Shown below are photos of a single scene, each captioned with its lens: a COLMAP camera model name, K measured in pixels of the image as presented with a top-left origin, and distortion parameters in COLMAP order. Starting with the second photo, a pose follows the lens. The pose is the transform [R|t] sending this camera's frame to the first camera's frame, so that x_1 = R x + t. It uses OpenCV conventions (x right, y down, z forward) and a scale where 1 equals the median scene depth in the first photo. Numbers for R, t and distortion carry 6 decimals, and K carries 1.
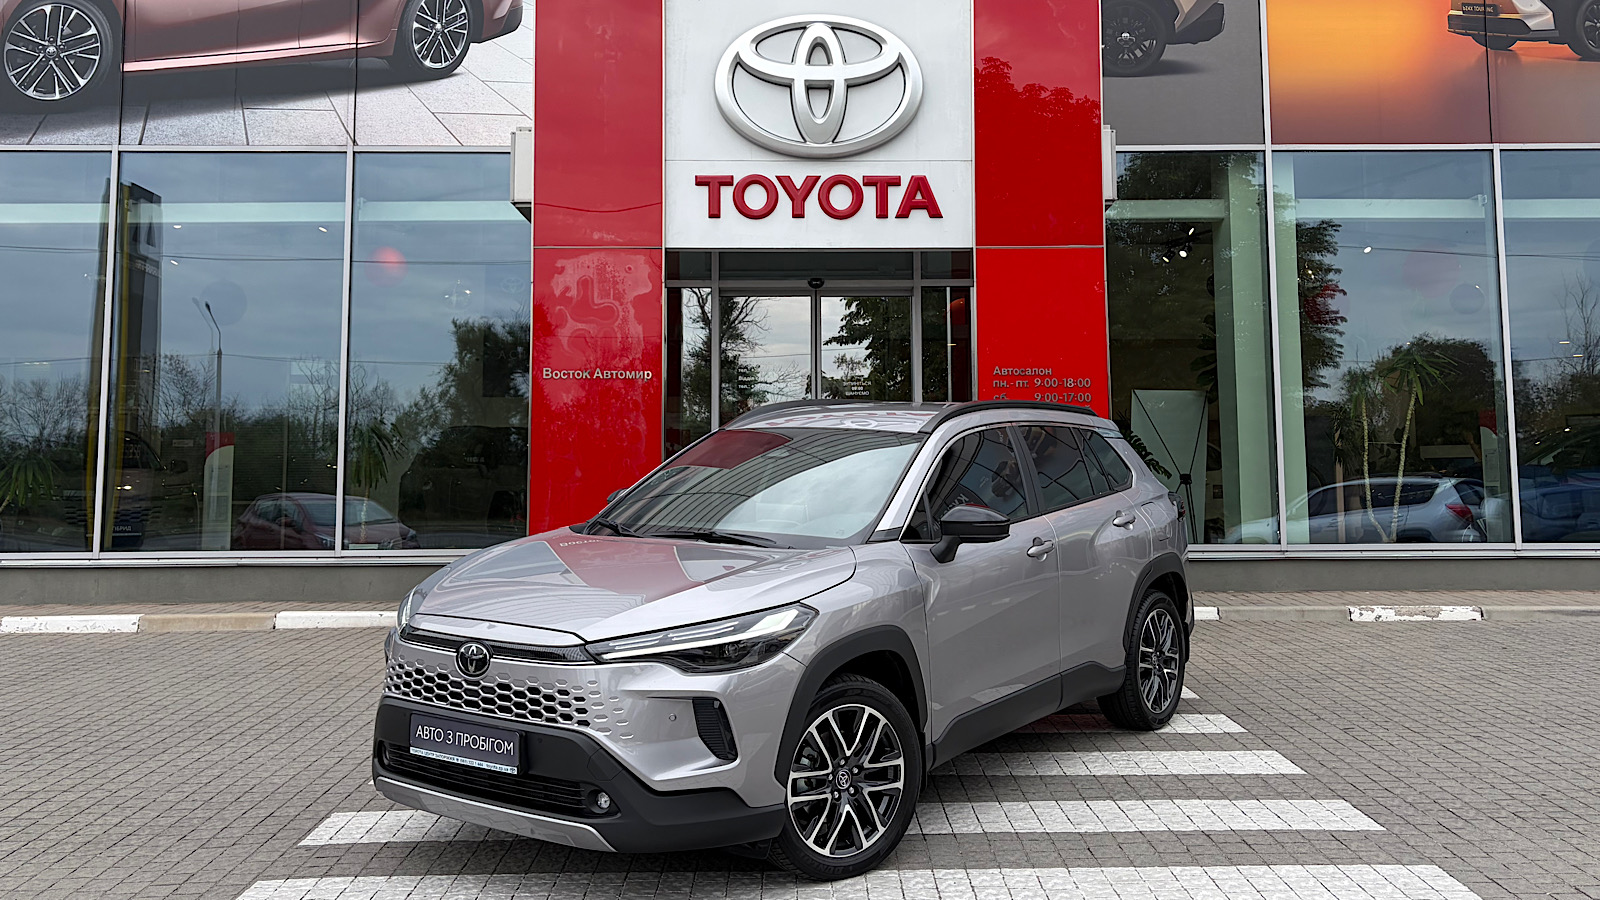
lens RADIAL K [[1355.7, 0, 810.9], [0, 1355.7, 349.0], [0, 0, 1]] dist [0.037344, -0.009912]
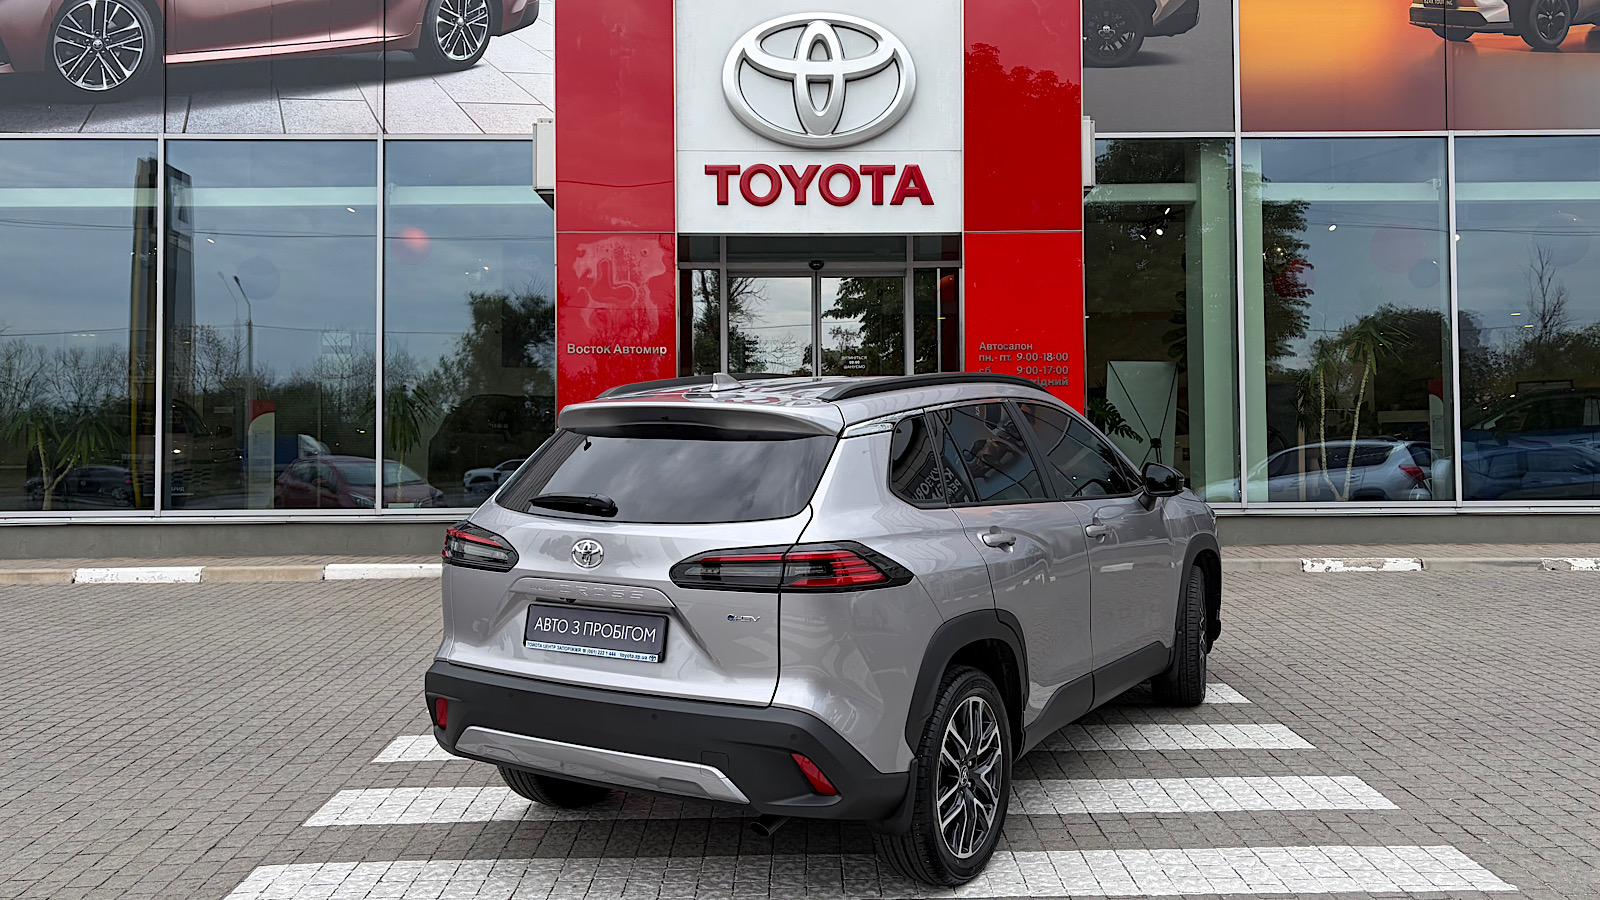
lens RADIAL K [[1295.7, 0, 805.5], [0, 1295.7, 401.9], [0, 0, 1]] dist [0.033670, -0.007405]
pose [[0.999999, -0.001130, -0.000658, -0.003865], [0.001170, 0.997917, 0.064497, -0.004980], [0.000583, -0.064498, 0.997918, -0.035639]]
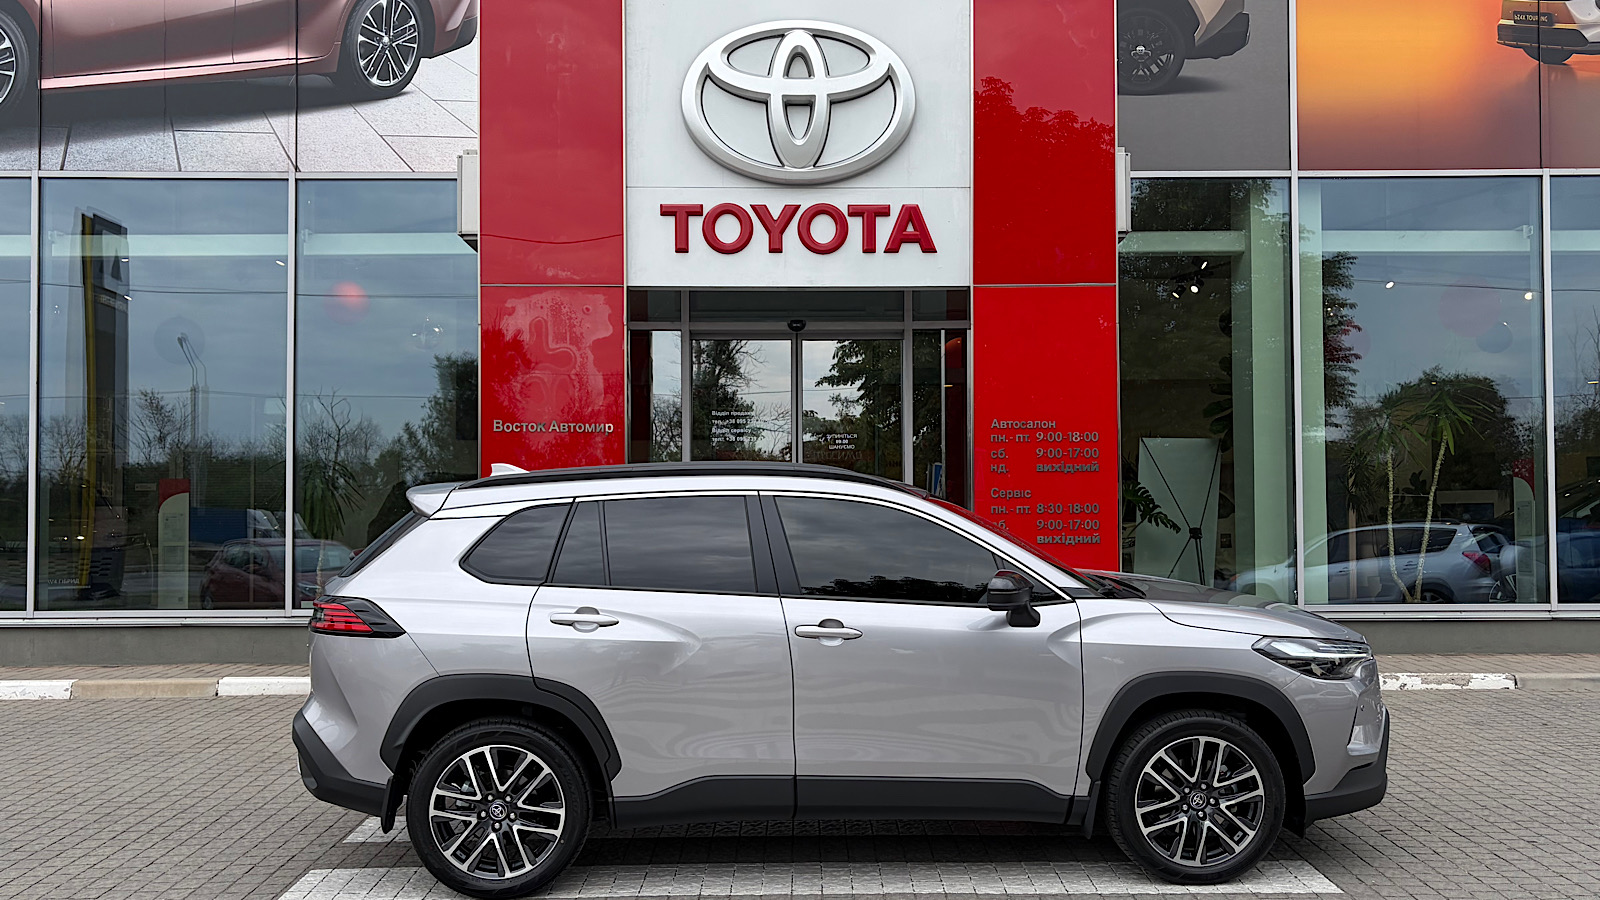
lens RADIAL K [[1358.5, 0, 800.8], [0, 1358.5, 474.1], [0, 0, 1]] dist [0.024268, 0.009566]
pose [[0.999984, 0.000880, -0.005521, 0.010210], [-0.000507, 0.997735, 0.067266, -0.008689], [0.005568, -0.067263, 0.997720, 0.075408]]
